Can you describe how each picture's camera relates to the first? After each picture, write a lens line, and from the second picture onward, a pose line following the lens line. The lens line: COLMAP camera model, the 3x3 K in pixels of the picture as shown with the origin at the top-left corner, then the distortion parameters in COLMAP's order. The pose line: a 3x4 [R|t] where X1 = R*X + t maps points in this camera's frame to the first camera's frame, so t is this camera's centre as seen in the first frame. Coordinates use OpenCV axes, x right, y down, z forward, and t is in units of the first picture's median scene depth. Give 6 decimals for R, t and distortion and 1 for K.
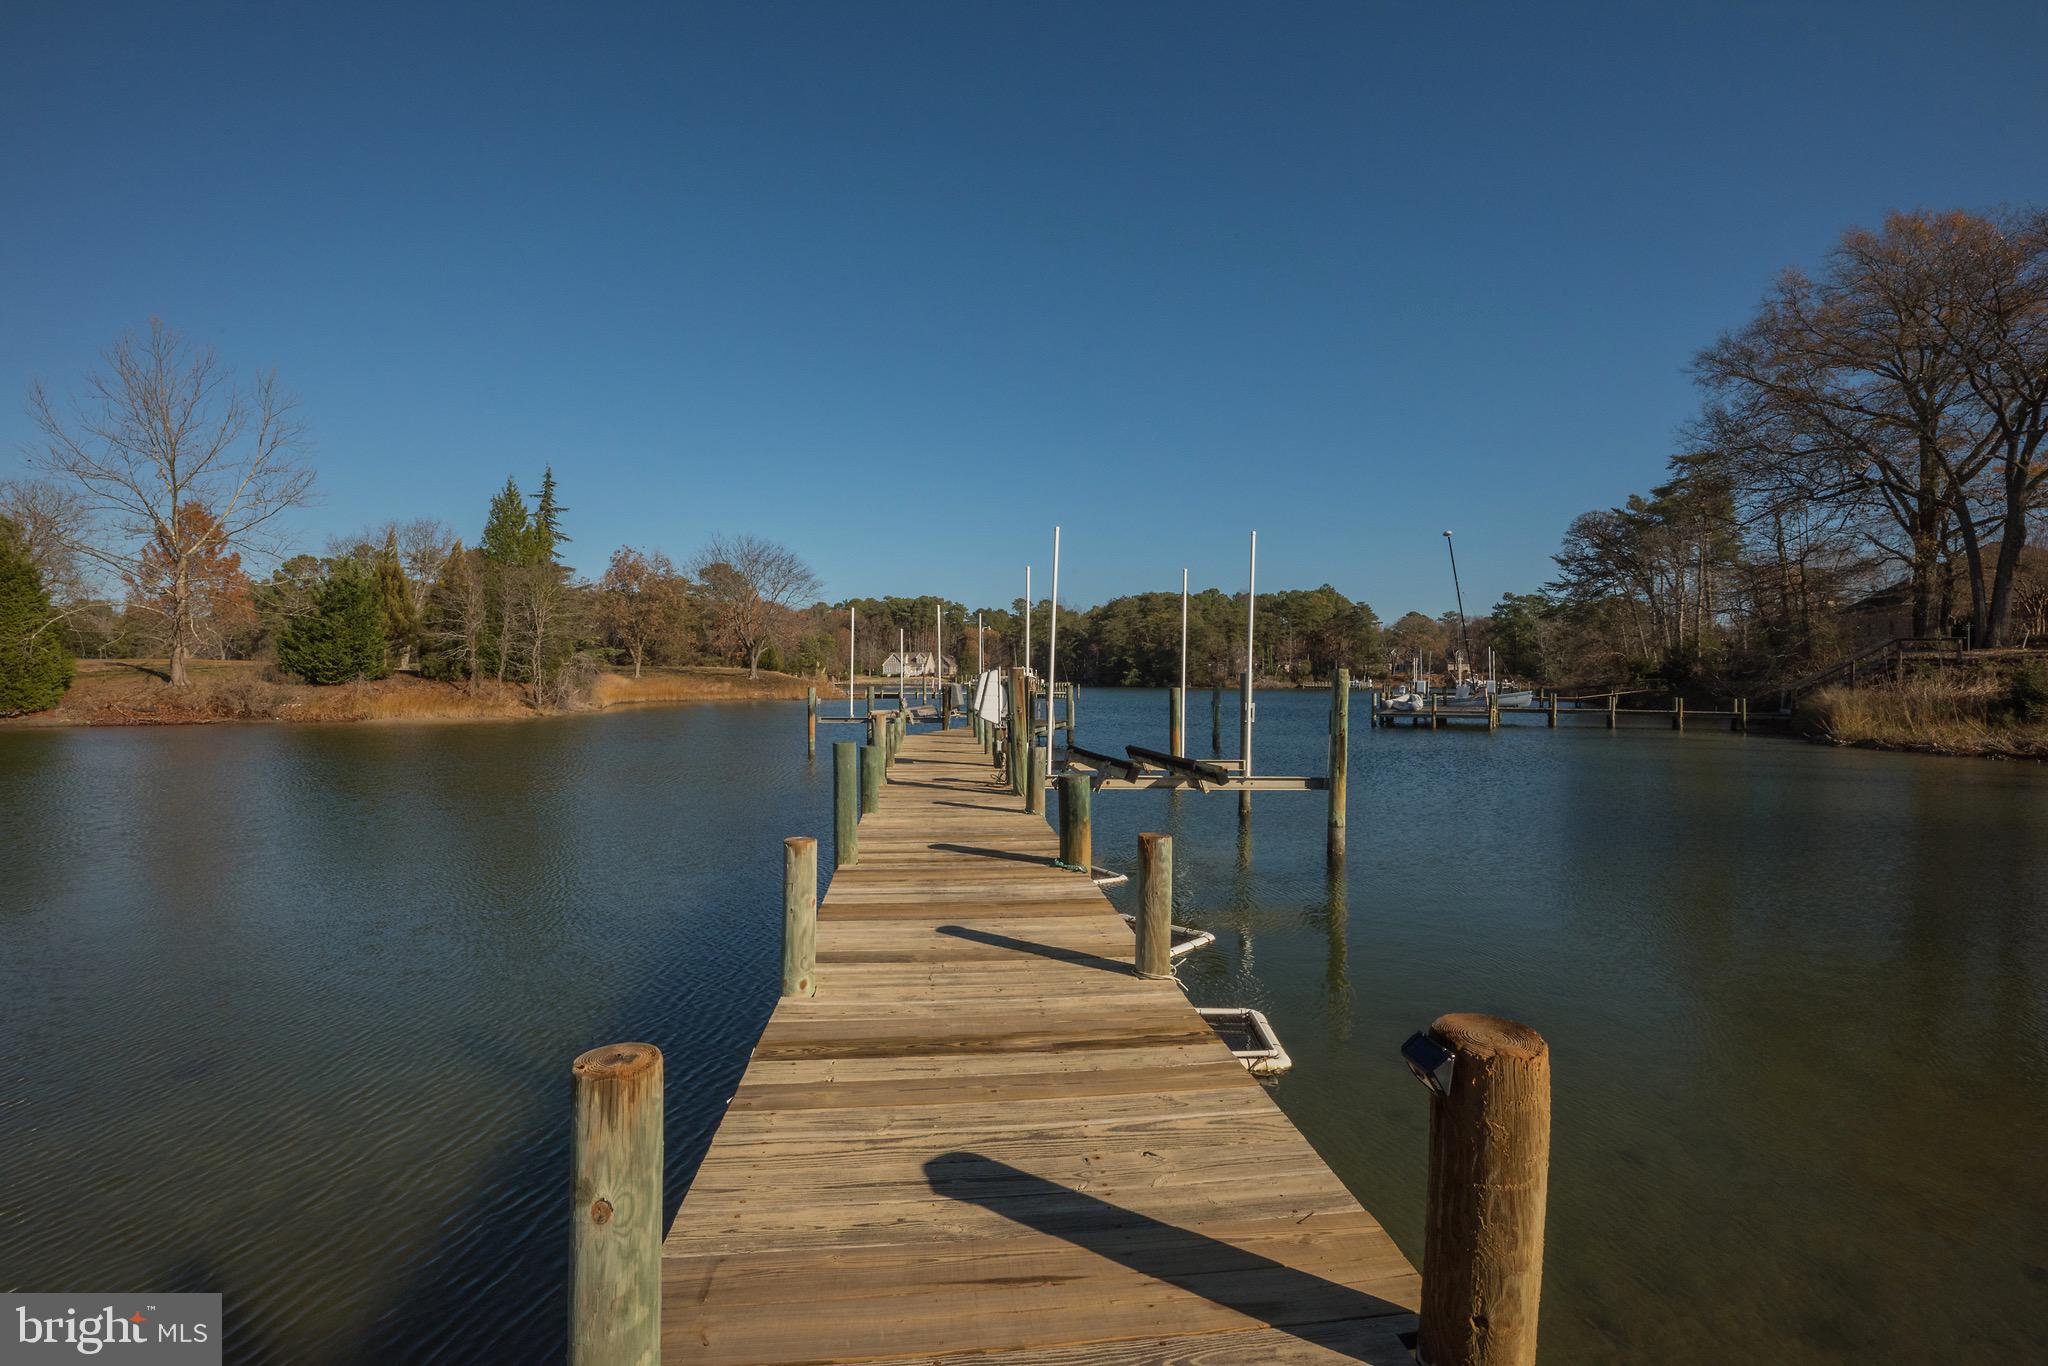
lens RADIAL K [[889.9, 0, 1017.6], [0, 889.9, 671.6], [0, 0, 1]] dist [-0.007180, 0.000054]
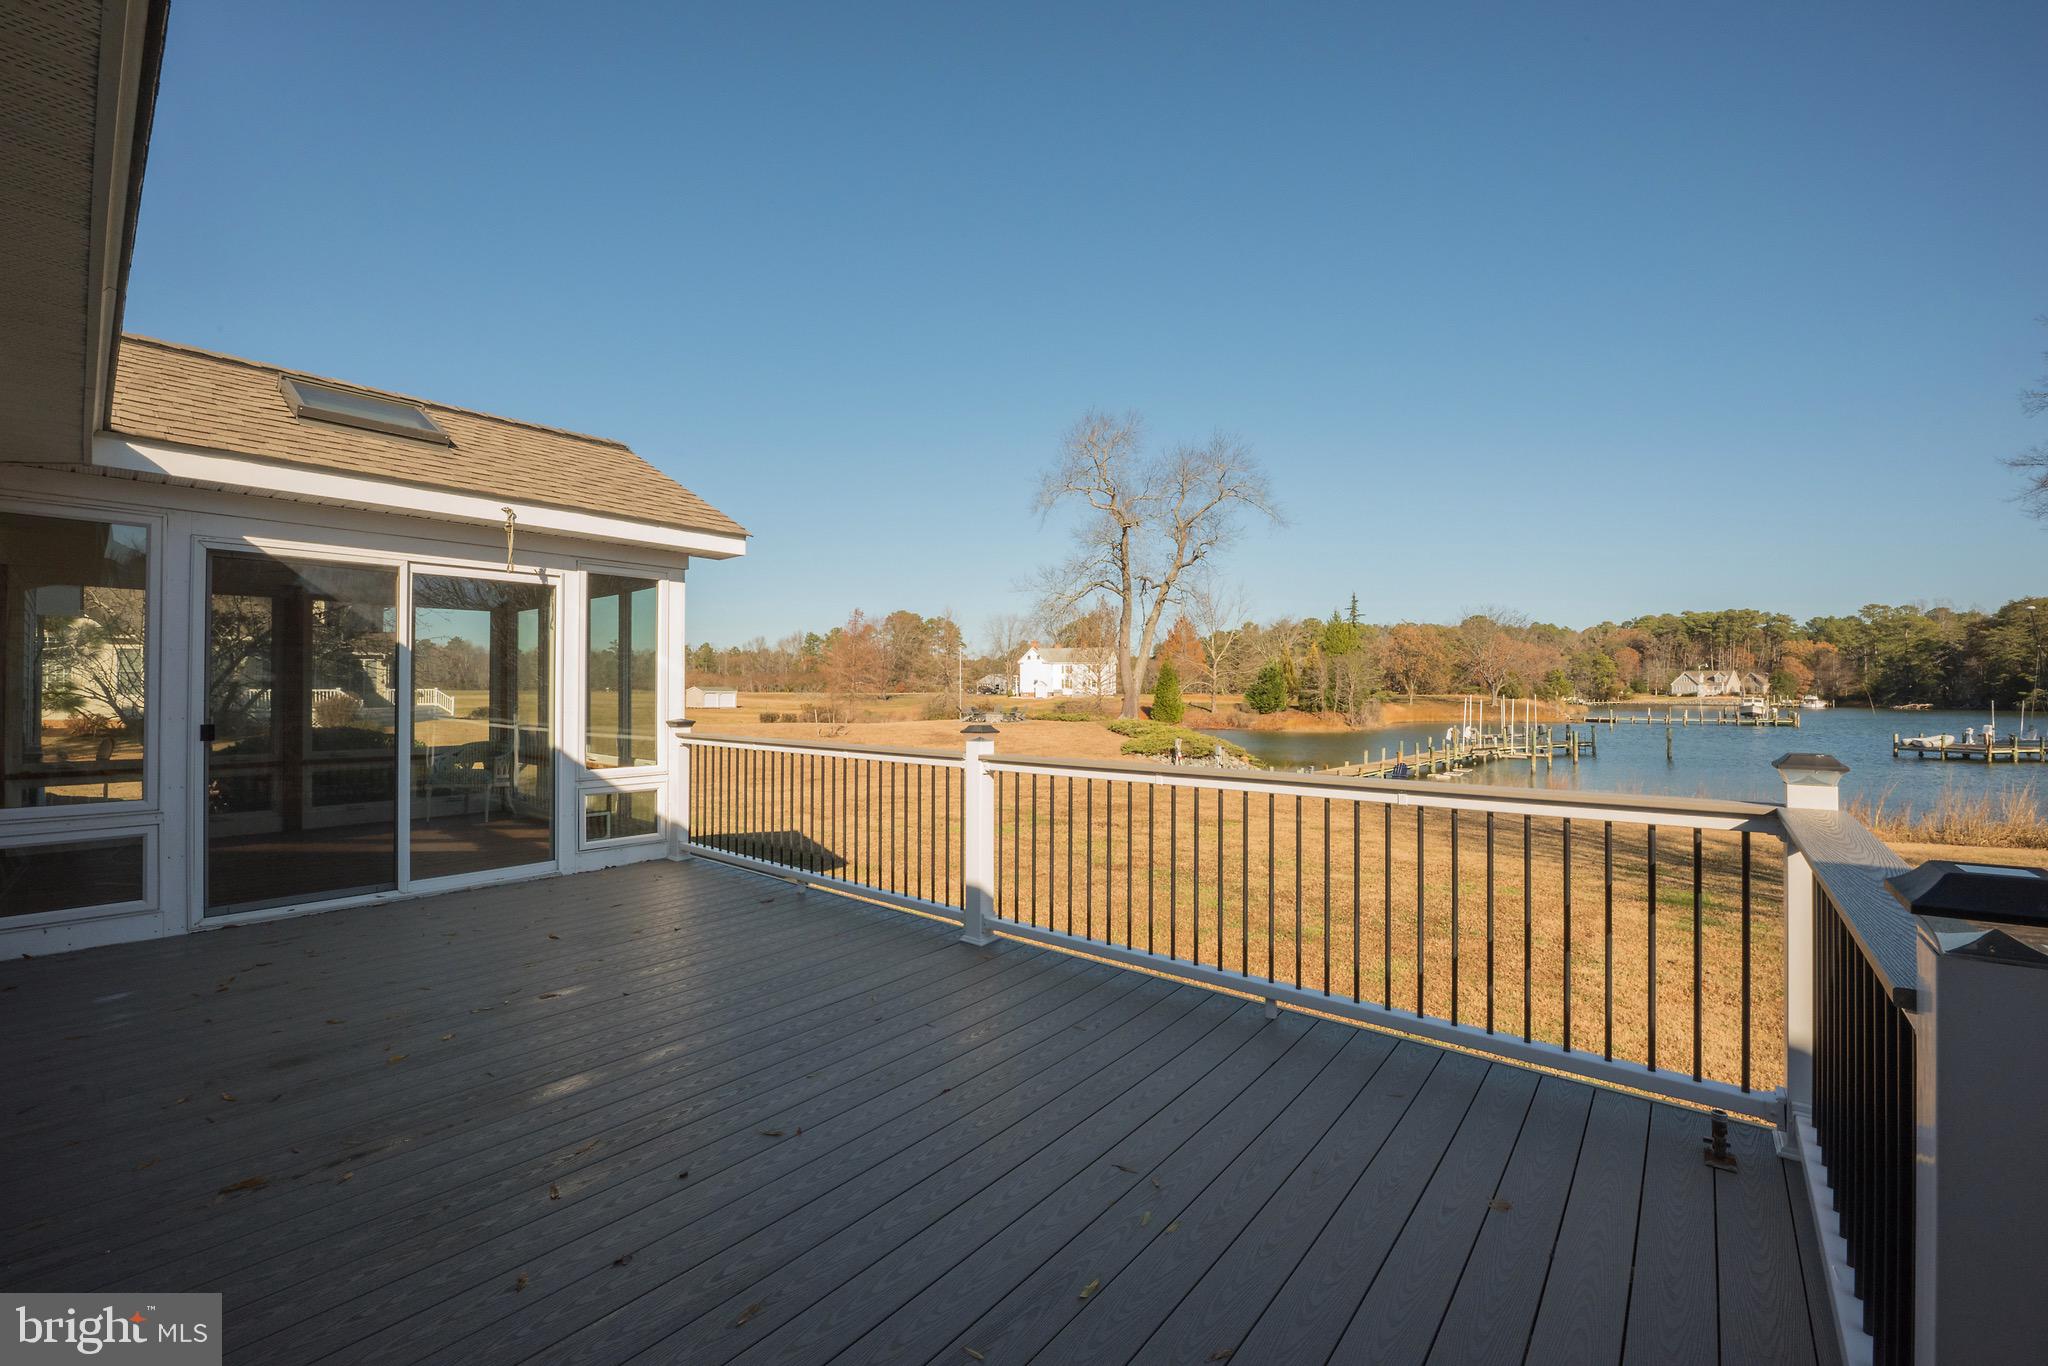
lens RADIAL K [[830.6, 0, 1039.5], [0, 830.6, 674.0], [0, 0, 1]] dist [-0.013868, 0.000818]
pose [[0.663408, -0.017642, -0.748050, 0.083243], [0.007283, 0.999827, -0.017121, -0.010434], [0.748223, 0.005910, 0.663421, -0.162816]]
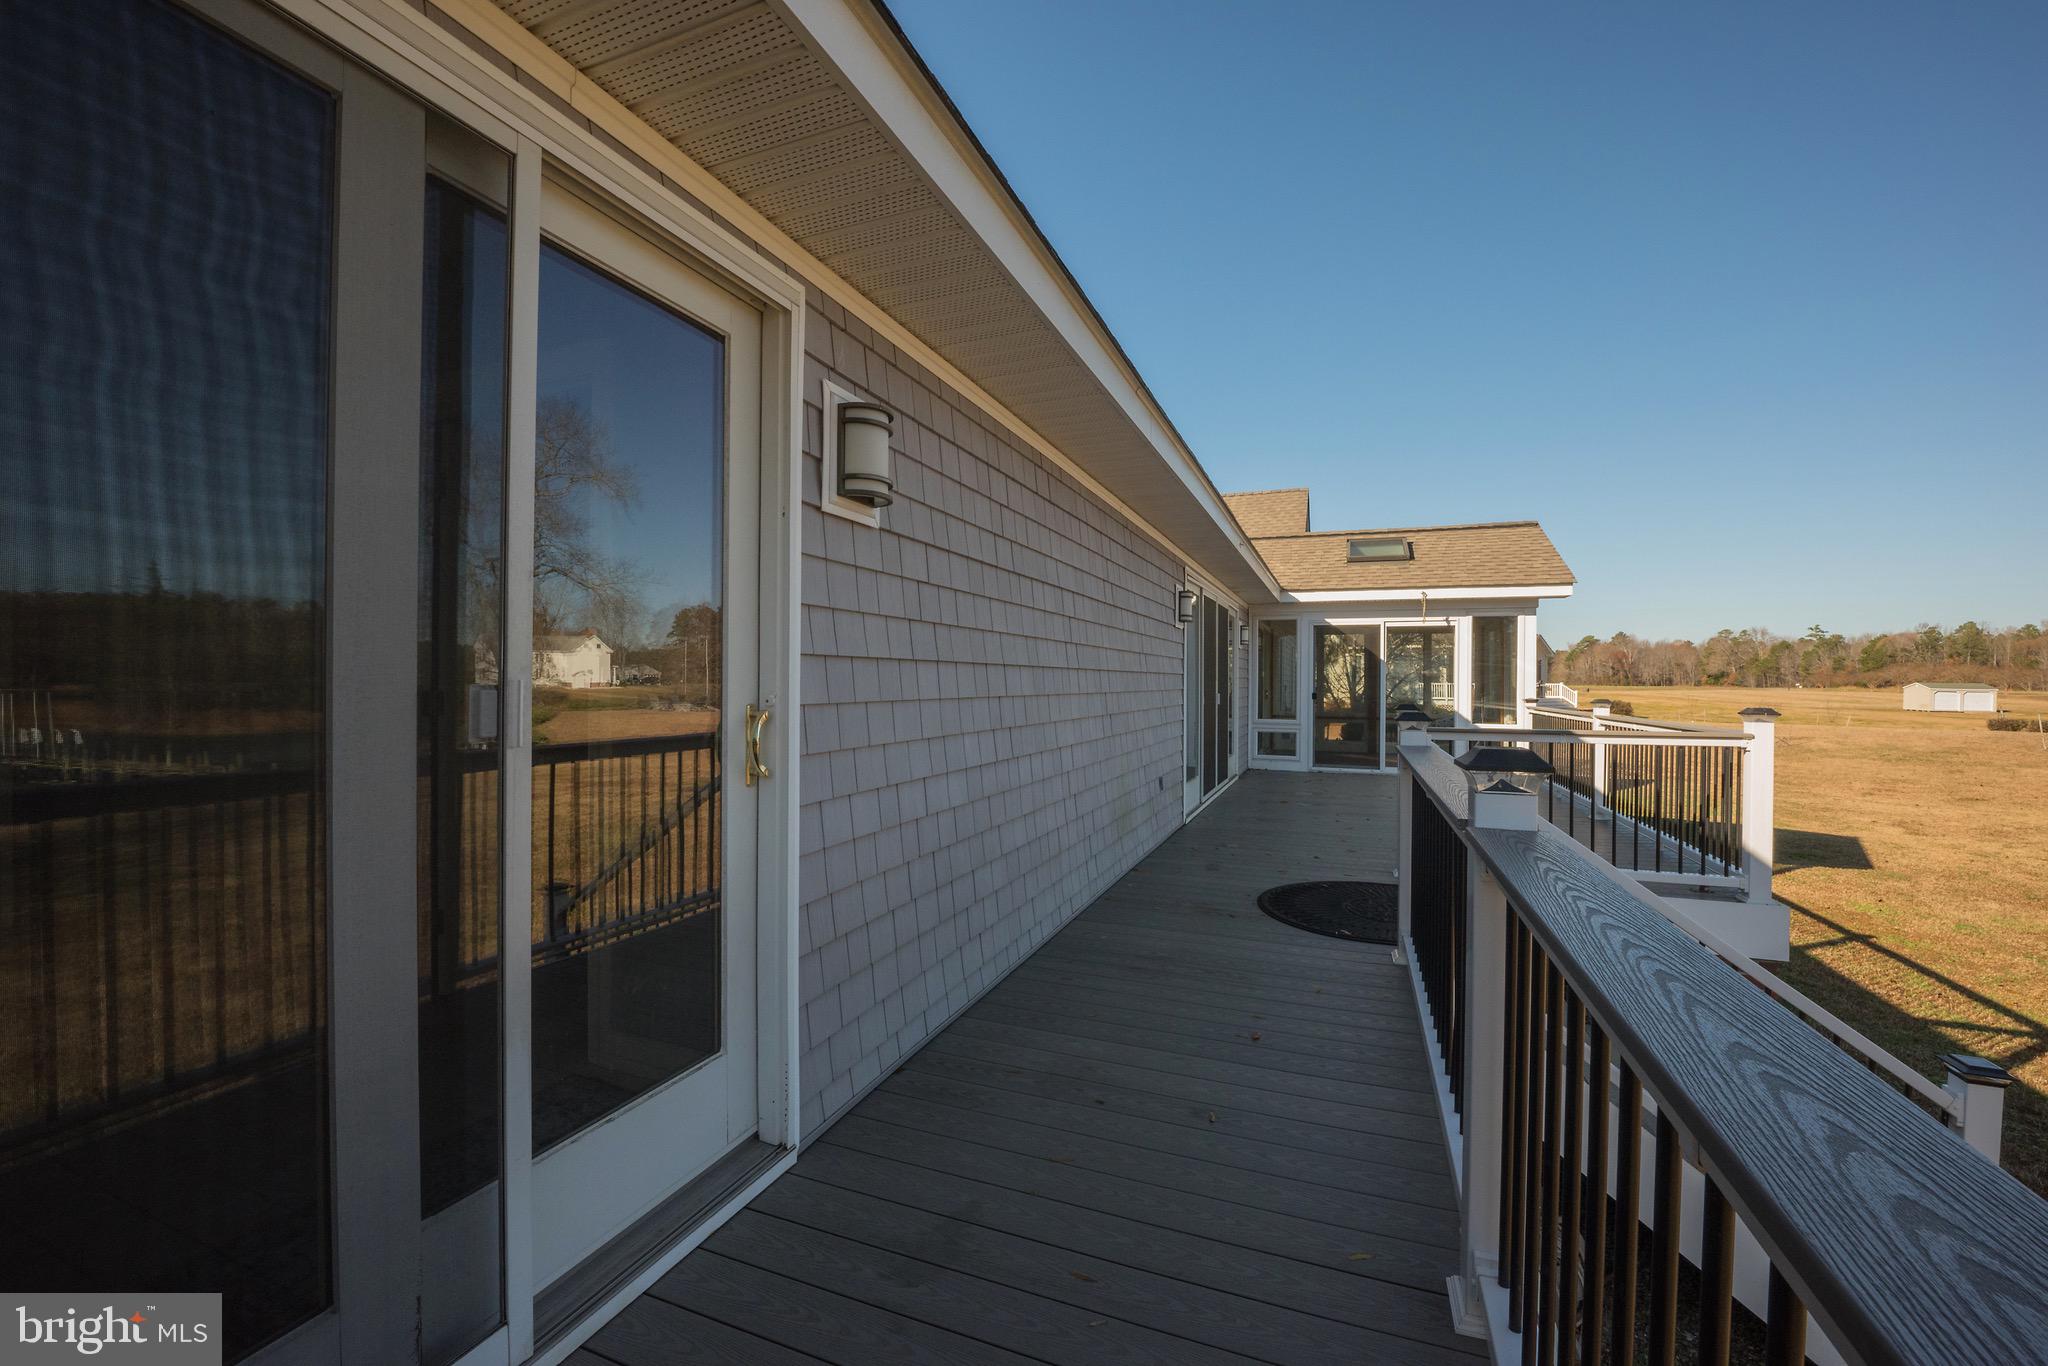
lens RADIAL K [[830.6, 0, 1003.0], [0, 830.6, 684.5], [0, 0, 1]] dist [-0.013868, 0.000818]
pose [[-0.507382, -0.003972, -0.861712, 0.106510], [-0.001587, 0.999992, -0.003675, -0.010092], [0.861720, -0.000497, -0.507385, -0.156121]]
